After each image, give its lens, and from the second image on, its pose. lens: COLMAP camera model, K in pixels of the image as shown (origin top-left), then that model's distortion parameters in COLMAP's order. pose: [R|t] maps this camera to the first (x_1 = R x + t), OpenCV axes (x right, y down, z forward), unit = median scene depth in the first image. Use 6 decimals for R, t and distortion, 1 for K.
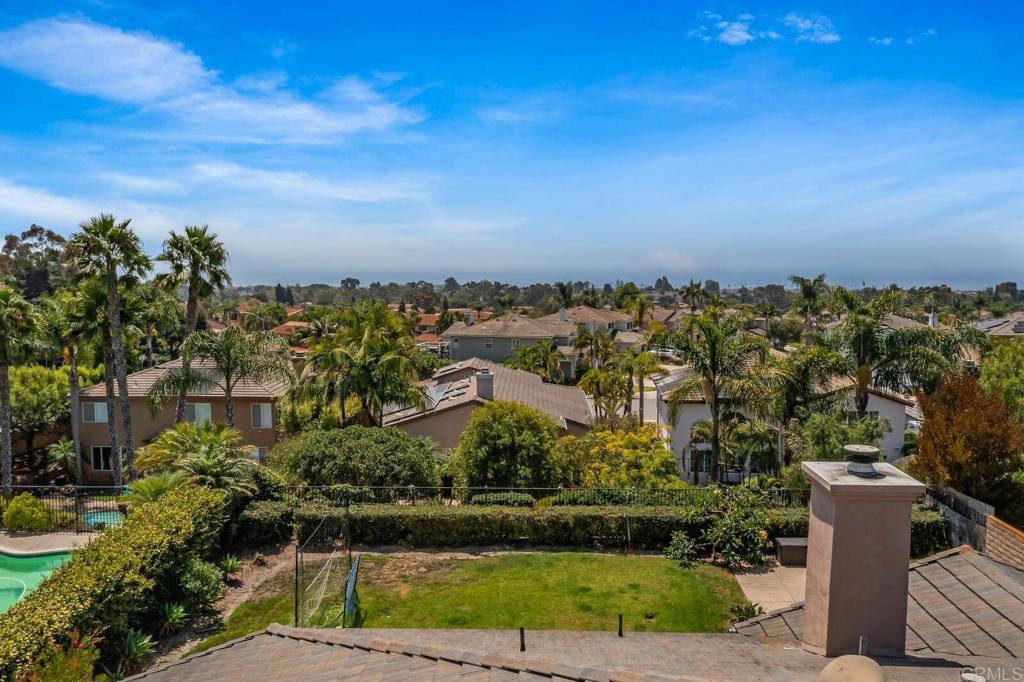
lens RADIAL K [[851.3, 0, 512.0], [0, 851.3, 341.0], [0, 0, 1]] dist [0.007103, -0.000293]
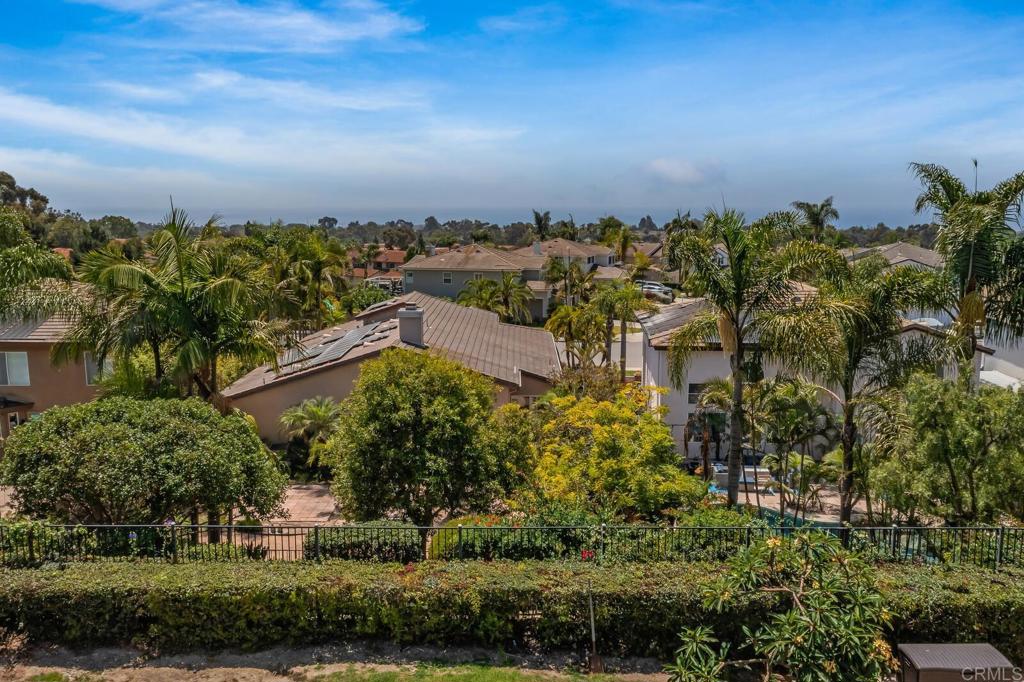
lens RADIAL K [[851.3, 0, 512.0], [0, 851.3, 341.0], [0, 0, 1]] dist [0.007103, -0.000293]
pose [[0.999808, -0.002331, 0.019469, 0.055633], [0.000983, 0.997617, 0.068988, 0.019059], [-0.019583, -0.068956, 0.997427, 0.357459]]
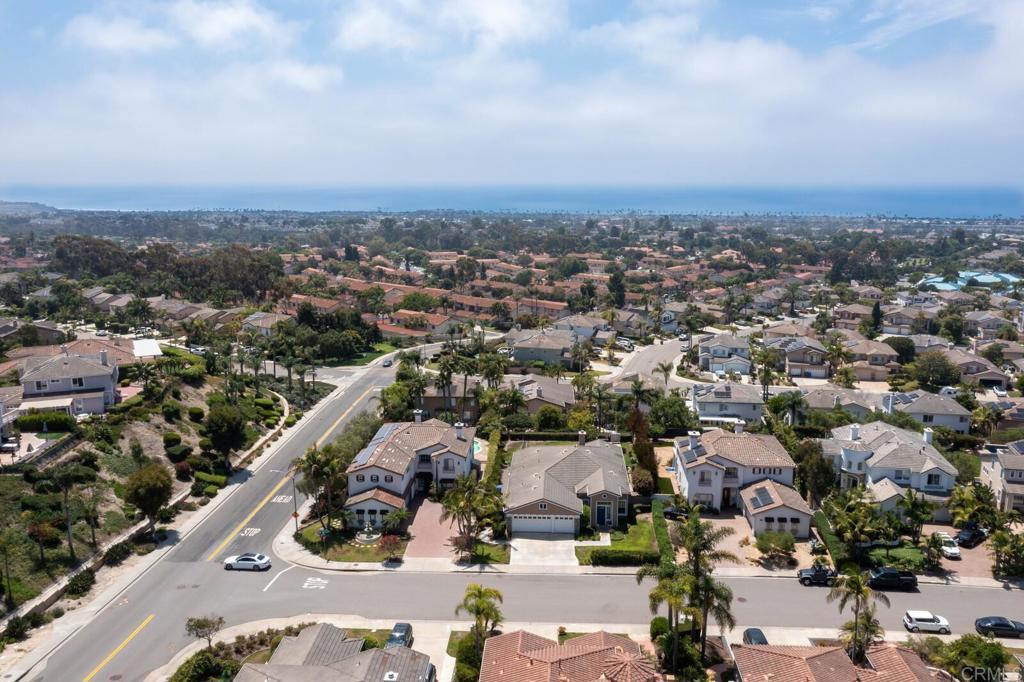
lens RADIAL K [[851.3, 0, 512.0], [0, 851.3, 341.0], [0, 0, 1]] dist [0.007103, -0.000293]
pose [[0.999864, 0.001609, -0.016422, -0.110331], [0.000147, 0.994326, 0.106374, -0.647131], [0.016500, -0.106362, 0.994191, -2.910422]]
